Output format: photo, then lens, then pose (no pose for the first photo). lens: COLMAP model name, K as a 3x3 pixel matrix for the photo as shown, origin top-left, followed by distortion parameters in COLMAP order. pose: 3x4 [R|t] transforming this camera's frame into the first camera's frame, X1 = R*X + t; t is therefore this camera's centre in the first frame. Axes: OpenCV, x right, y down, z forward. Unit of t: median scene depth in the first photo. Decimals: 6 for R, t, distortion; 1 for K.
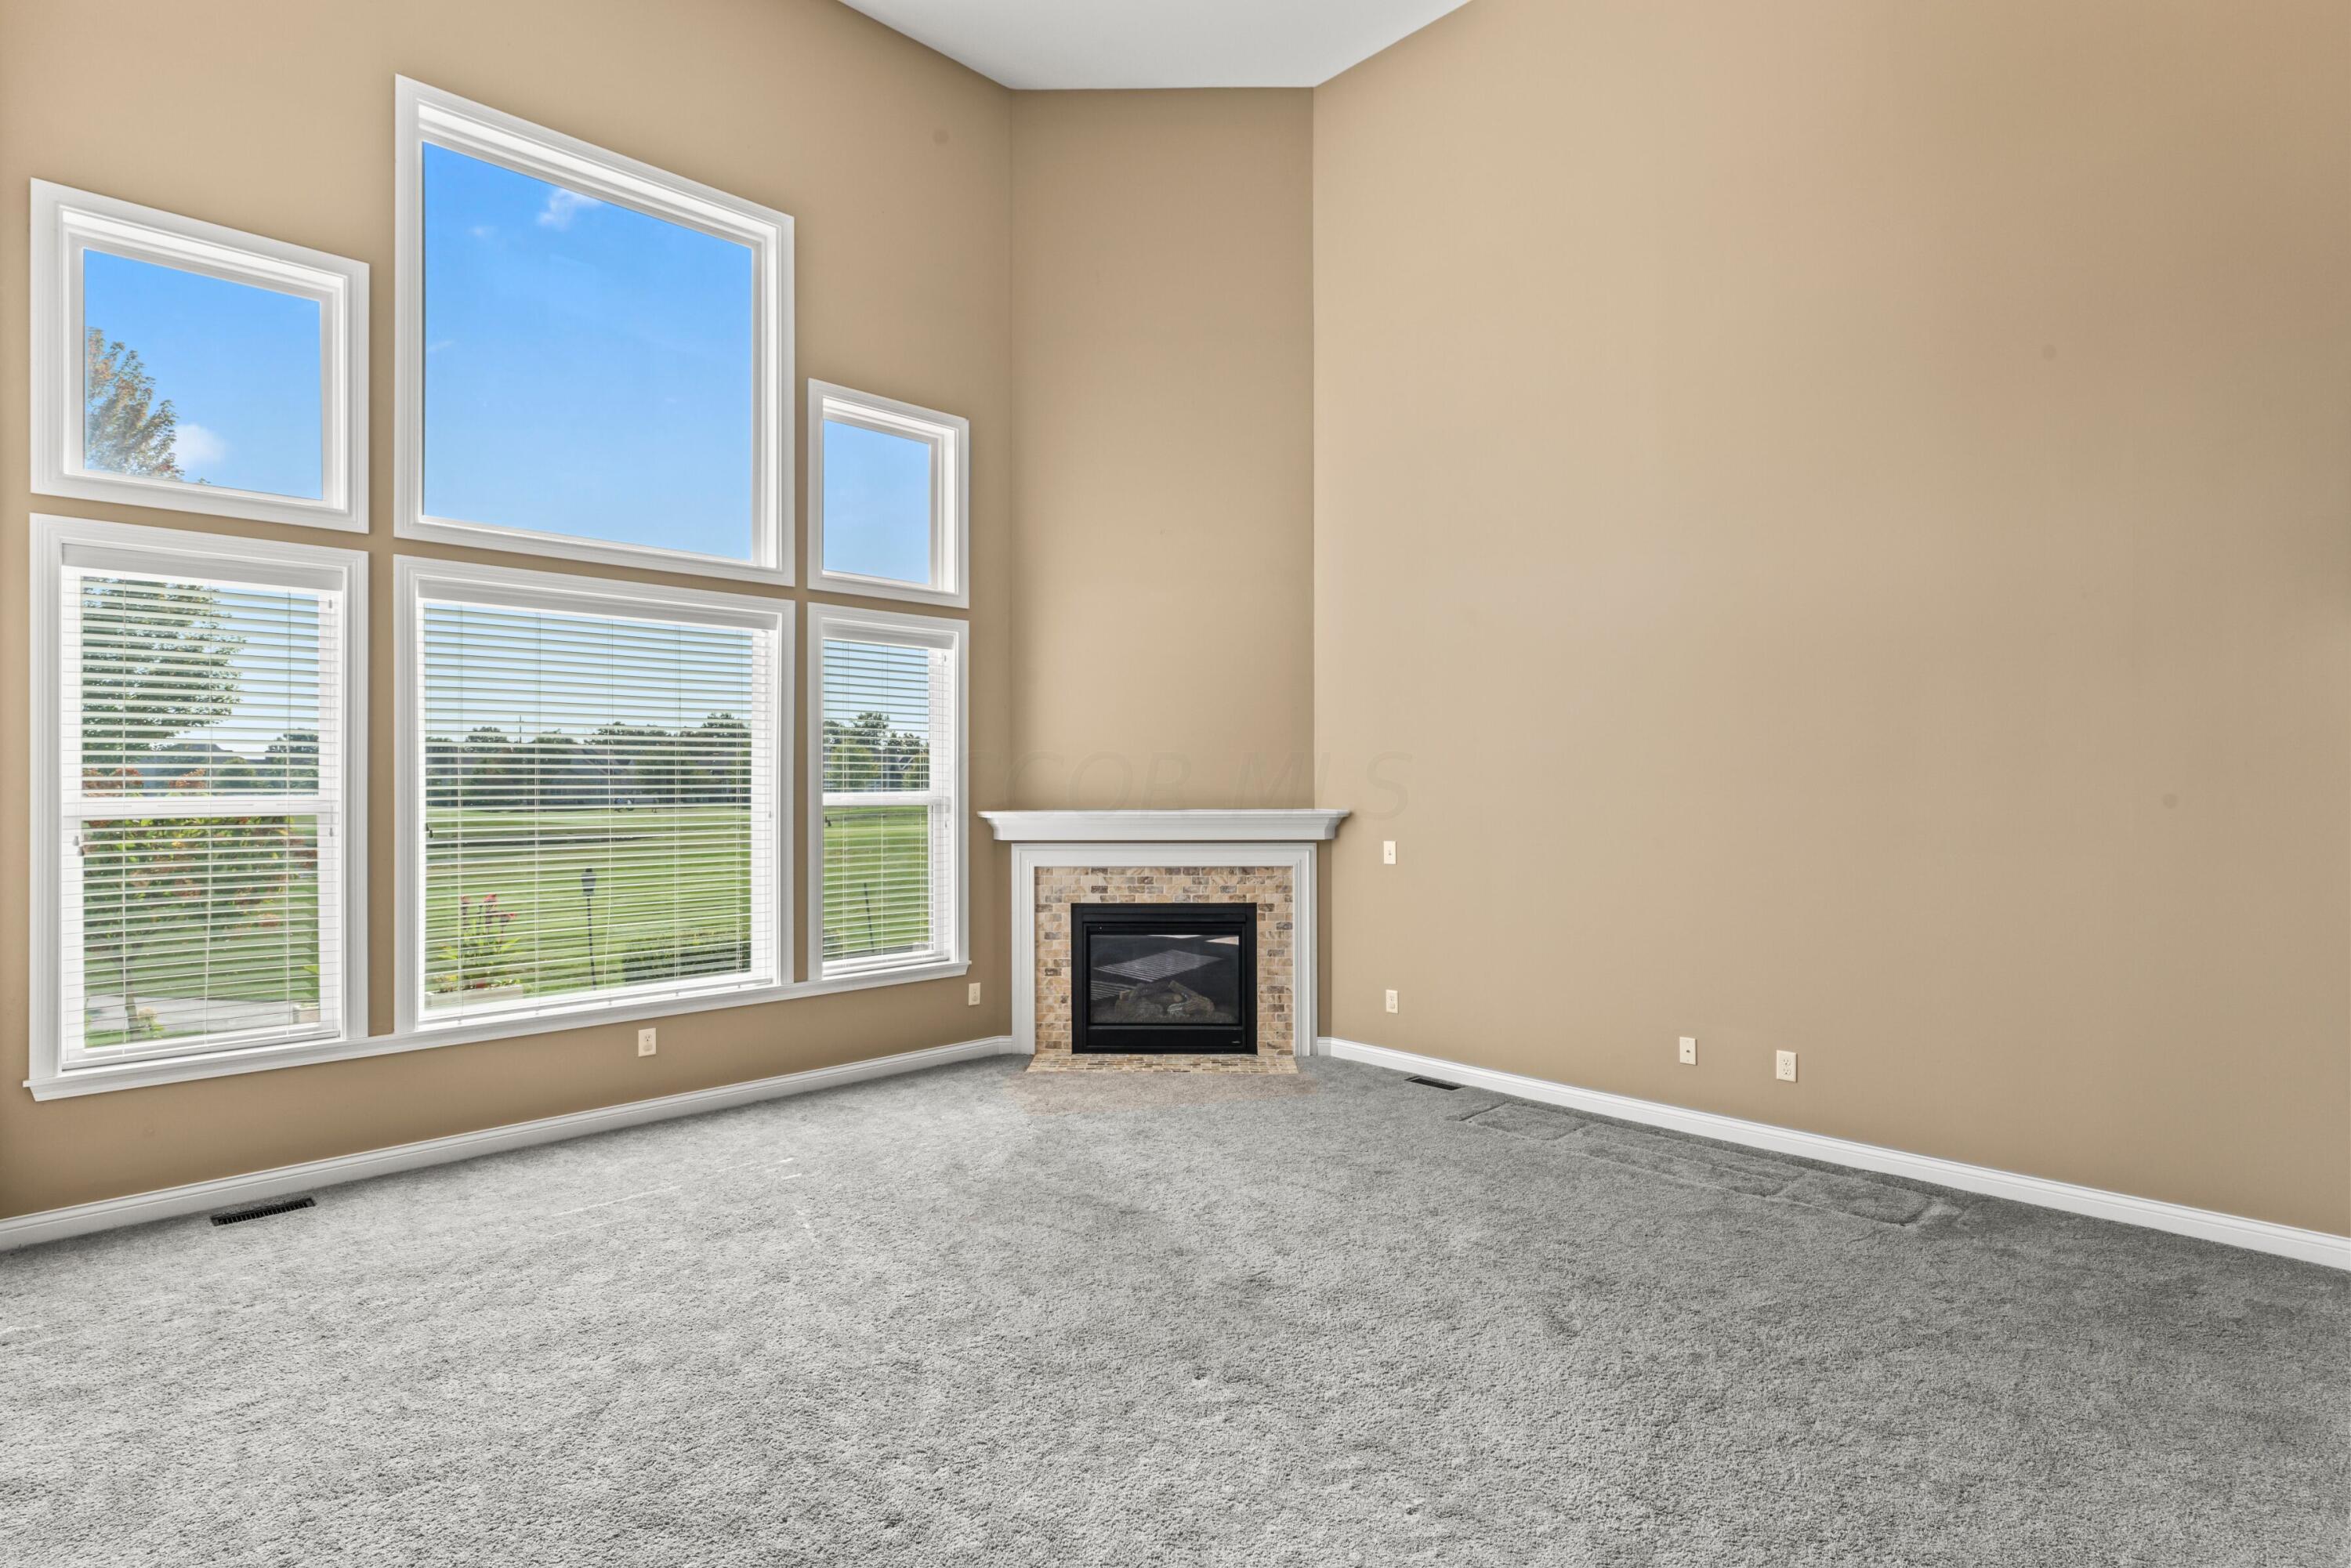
lens RADIAL K [[1153.4, 0, 1172.3], [0, 1153.4, 783.0], [0, 0, 1]] dist [-0.003335, 0.000643]
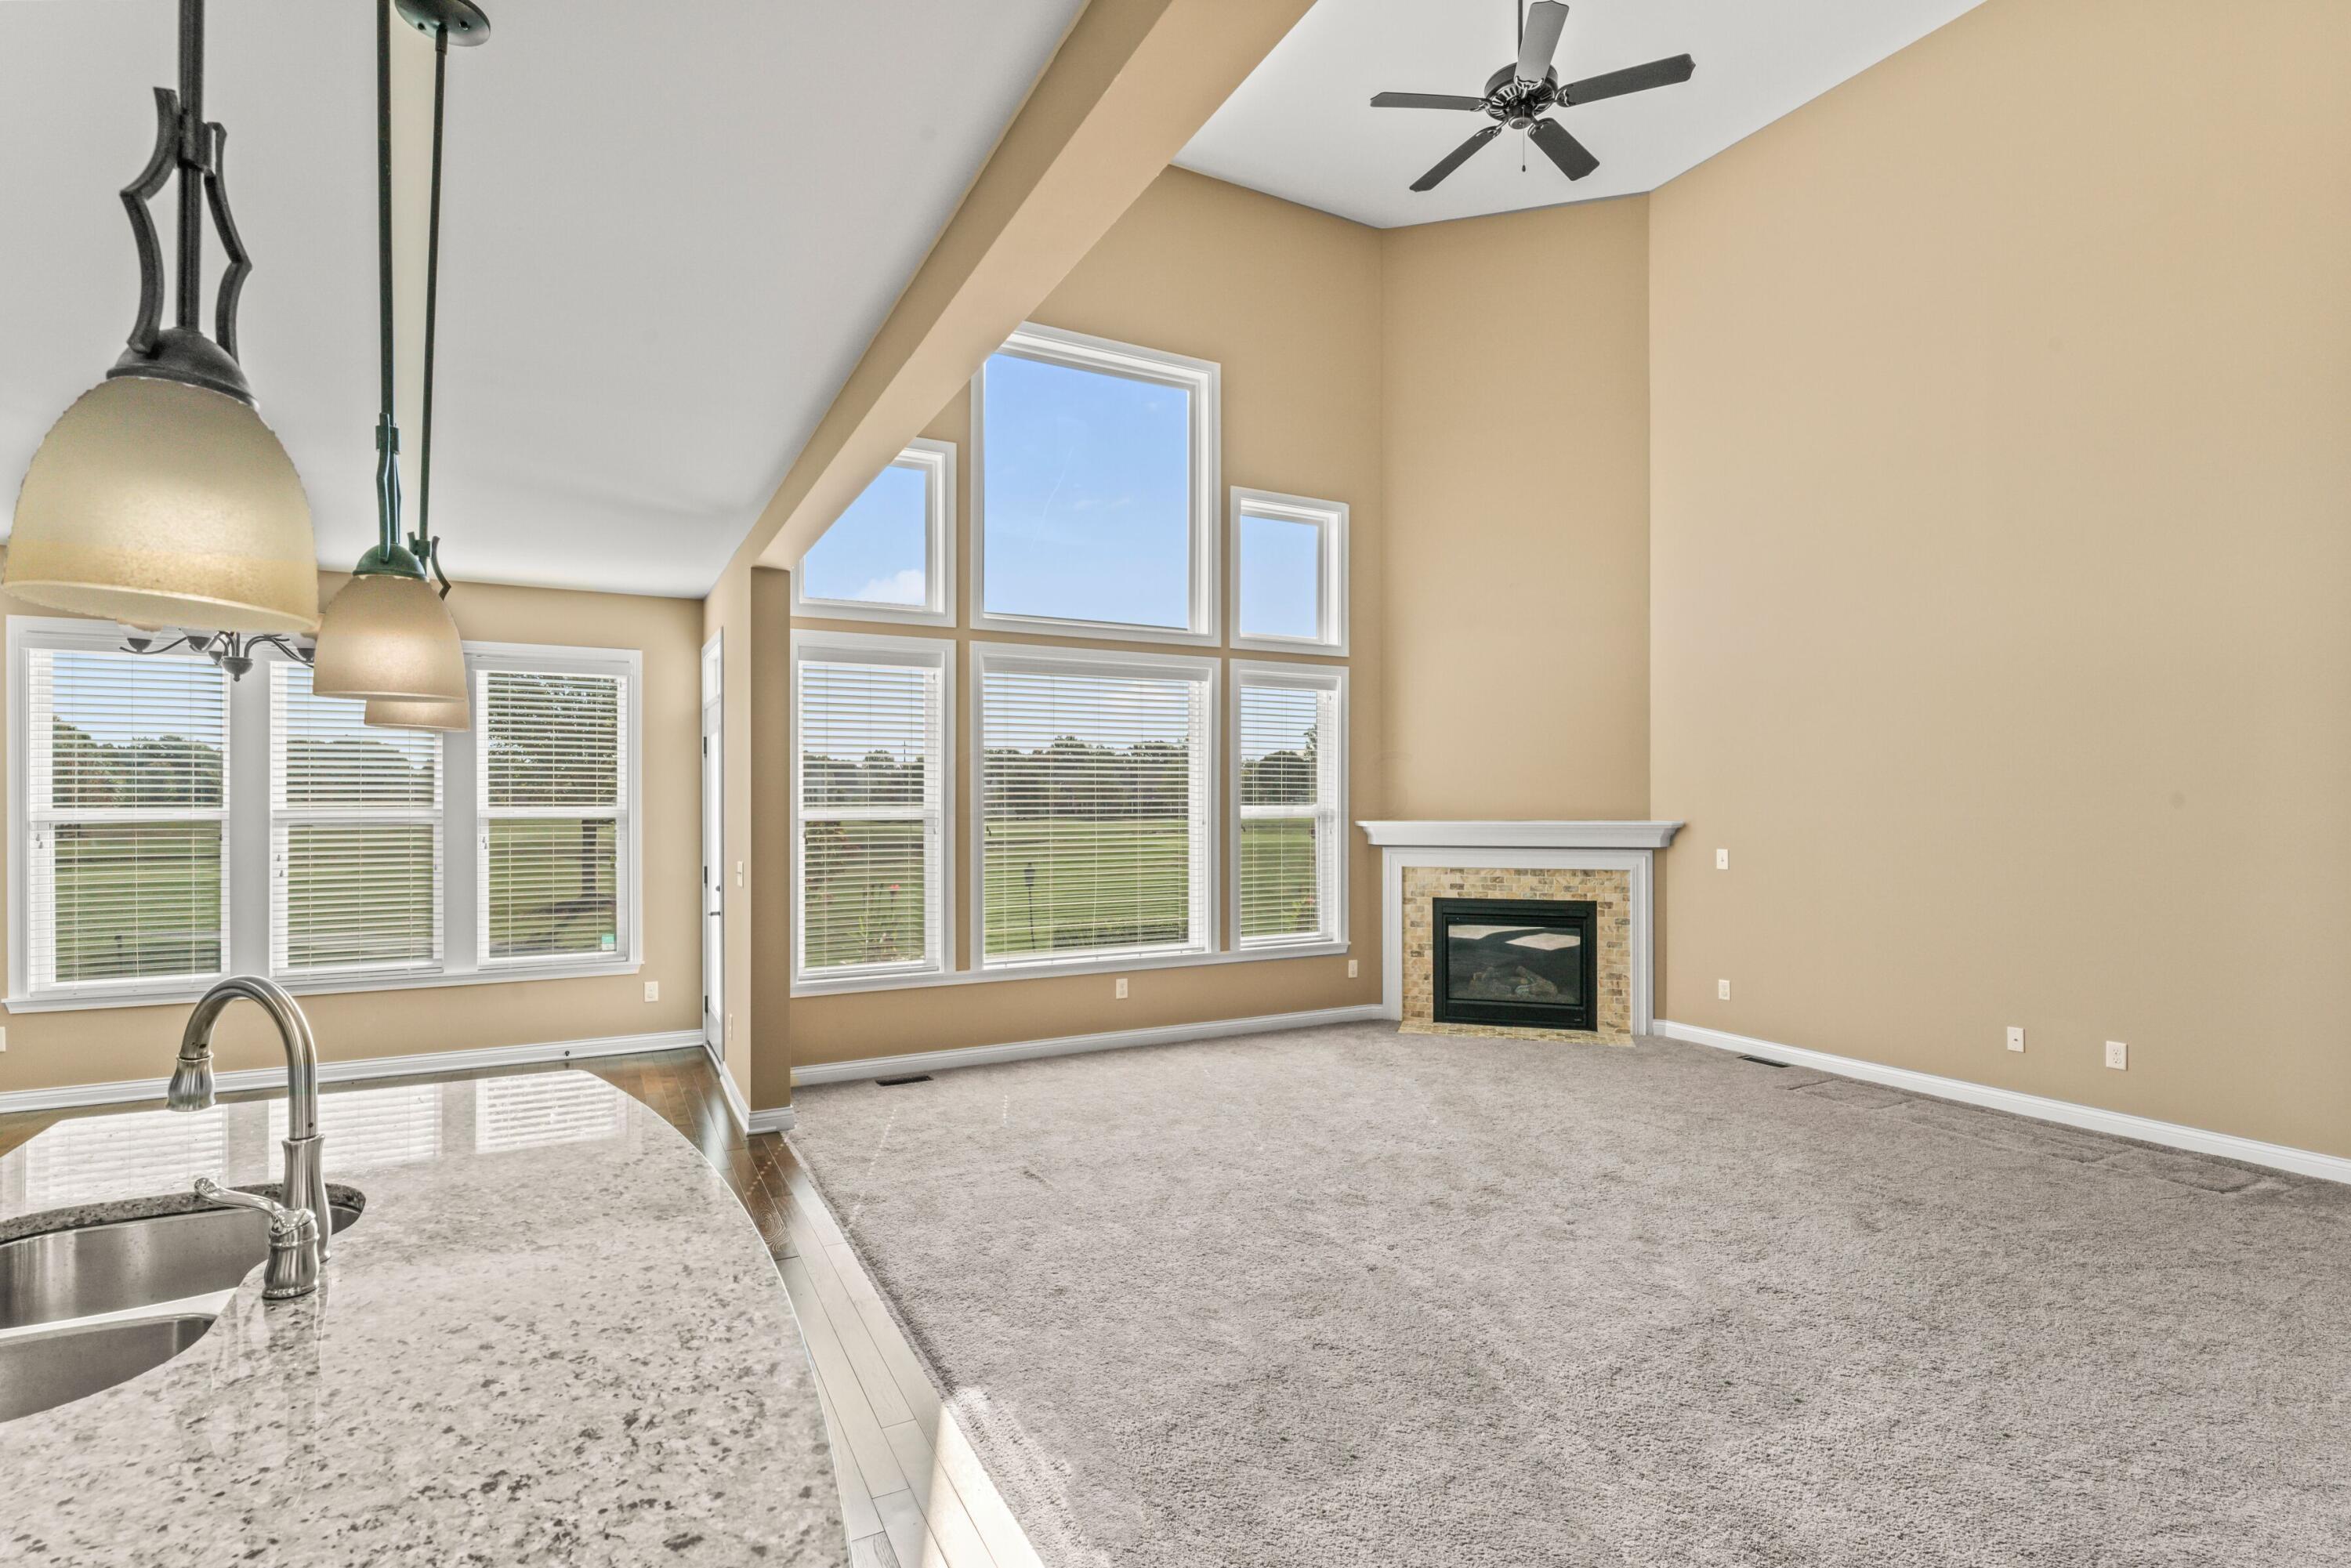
lens RADIAL K [[1111.1, 0, 1171.6], [0, 1111.1, 797.3], [0, 0, 1]] dist [-0.002956, 0.001643]
pose [[0.962106, 0.000296, -0.272676, -0.042472], [-0.000394, 1.000000, -0.000306, -0.000309], [0.272676, 0.000402, 0.962106, -0.244348]]
